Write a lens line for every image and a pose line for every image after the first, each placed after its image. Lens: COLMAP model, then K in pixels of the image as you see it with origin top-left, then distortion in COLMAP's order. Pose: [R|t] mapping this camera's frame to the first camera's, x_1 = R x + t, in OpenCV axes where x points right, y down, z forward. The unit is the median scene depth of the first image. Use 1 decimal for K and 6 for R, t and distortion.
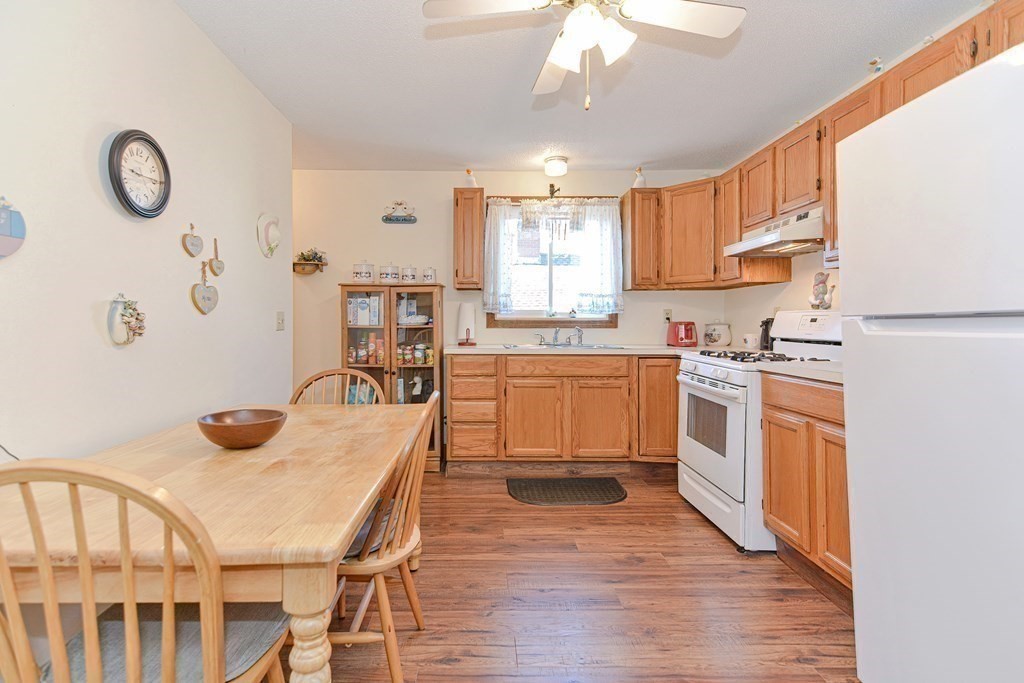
lens RADIAL K [[496.3, 0, 479.1], [0, 496.3, 323.4], [0, 0, 1]] dist [0.024812, -0.010478]
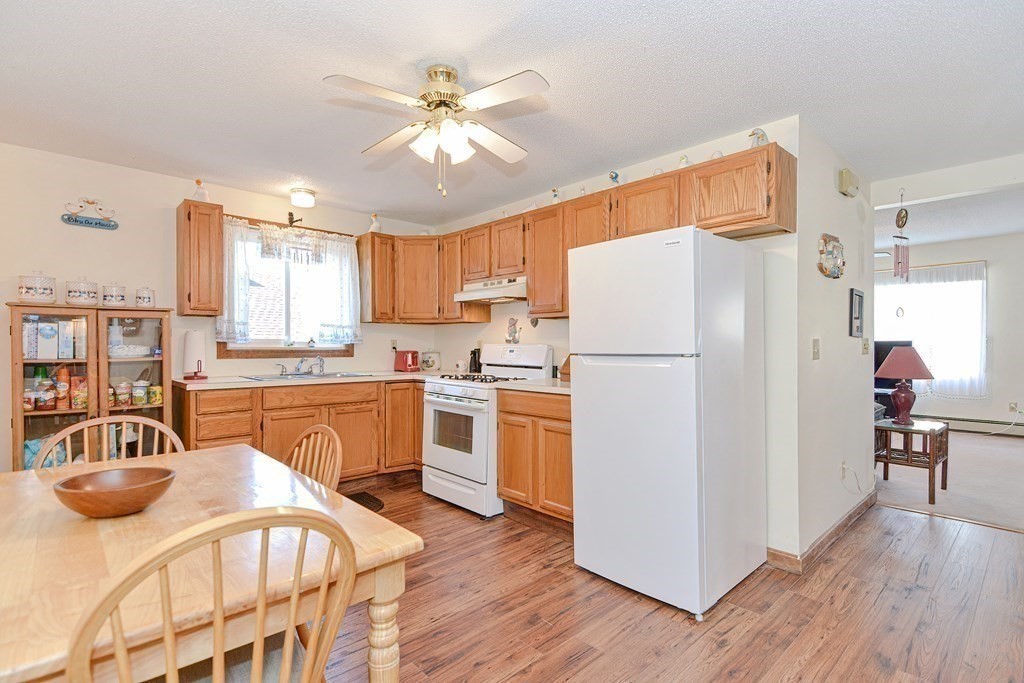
lens RADIAL K [[496.3, 0, 506.3], [0, 496.3, 357.3], [0, 0, 1]] dist [0.024812, -0.010478]
pose [[0.733259, -0.014811, 0.679788, -0.282730], [-0.001081, 0.999736, 0.022949, -0.019696], [-0.679948, -0.017562, 0.733050, -0.036190]]
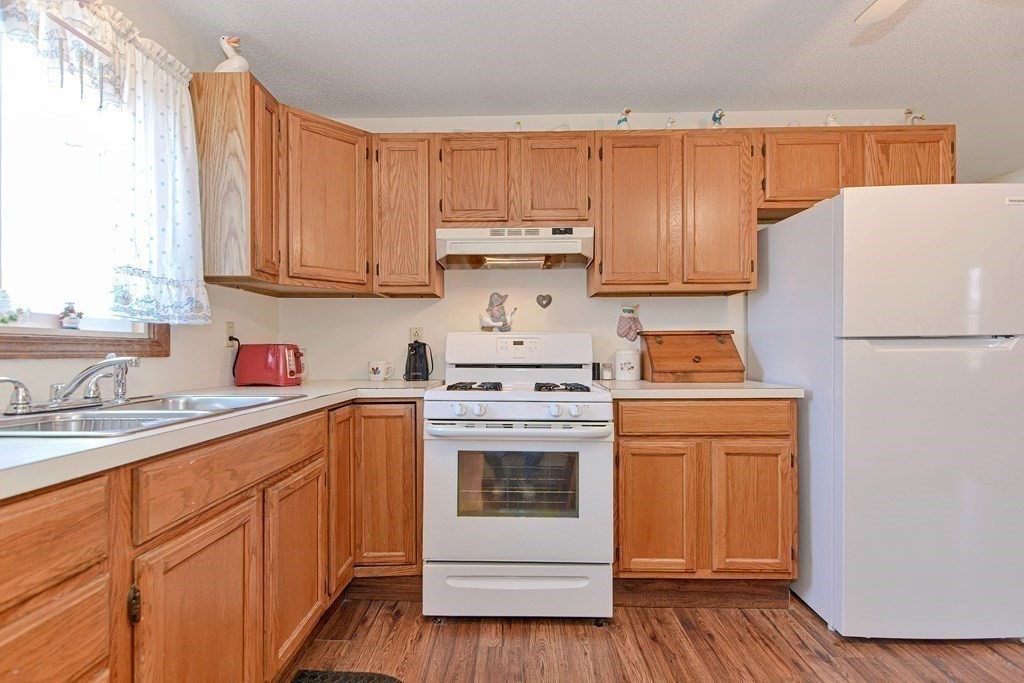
lens RADIAL K [[496.3, 0, 517.9], [0, 496.3, 352.2], [0, 0, 1]] dist [0.024812, -0.010478]
pose [[0.010201, -0.003931, 0.999940, -0.228578], [0.004749, 0.999981, 0.003883, 0.006353], [-0.999937, 0.004709, 0.010219, 0.879705]]
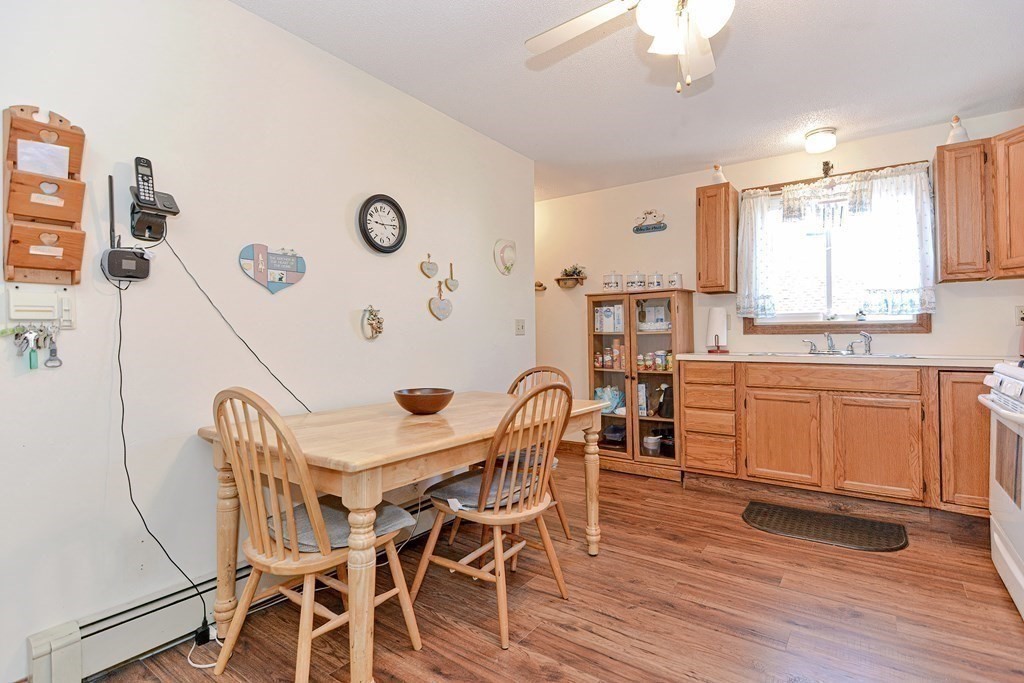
lens RADIAL K [[496.3, 0, 520.4], [0, 496.3, 333.9], [0, 0, 1]] dist [0.024812, -0.010478]
pose [[0.820379, -0.008574, -0.571756, 0.261683], [0.002362, 0.999930, -0.011605, 0.023209], [0.571815, 0.008170, 0.820342, 0.020526]]
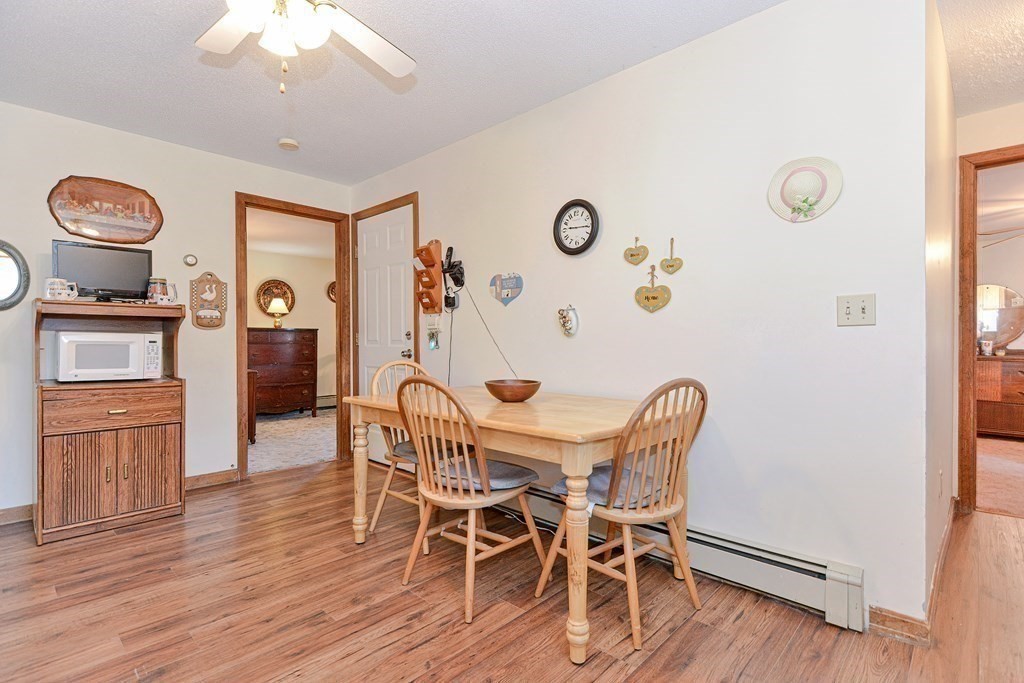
lens RADIAL K [[496.3, 0, 518.8], [0, 496.3, 355.1], [0, 0, 1]] dist [0.024812, -0.010478]
pose [[-0.674549, 0.028336, -0.737686, 0.322402], [0.005065, 0.999417, 0.033758, 0.026016], [0.738213, 0.019035, -0.674299, 1.033910]]
